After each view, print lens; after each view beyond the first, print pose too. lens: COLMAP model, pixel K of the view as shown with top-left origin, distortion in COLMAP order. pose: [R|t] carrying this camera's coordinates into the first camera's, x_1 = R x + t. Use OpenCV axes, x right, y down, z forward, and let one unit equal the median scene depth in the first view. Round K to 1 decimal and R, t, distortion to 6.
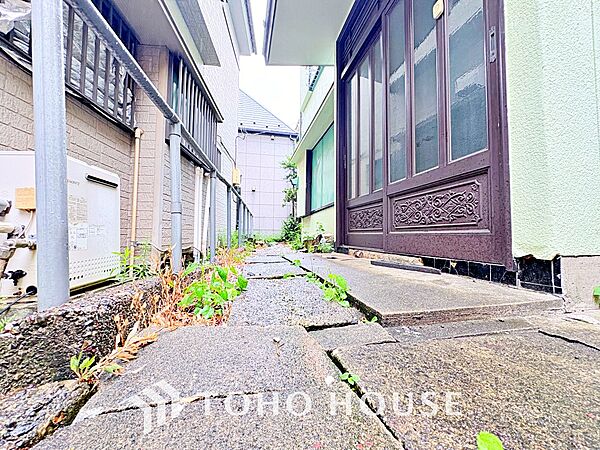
lens RADIAL K [[236.6, 0, 302.0], [0, 236.6, 226.3], [0, 0, 1]] dist [-0.001173, -0.000120]
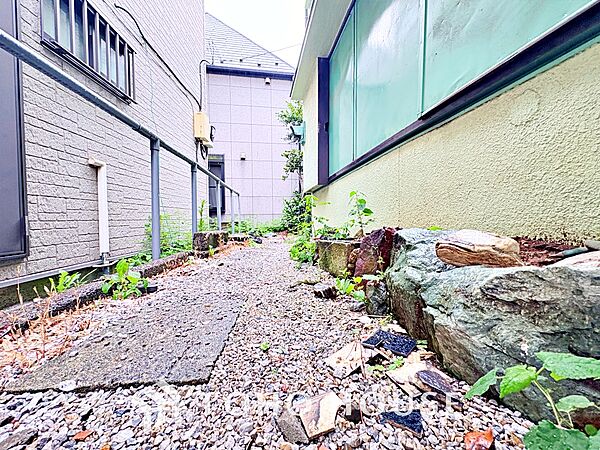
lens RADIAL K [[236.6, 0, 302.0], [0, 236.6, 226.3], [0, 0, 1]] dist [-0.001173, -0.000120]
pose [[0.998756, -0.019105, -0.046056, 0.000376], [0.022265, 0.997361, 0.069097, 0.005474], [0.044615, -0.070036, 0.996546, 0.335754]]
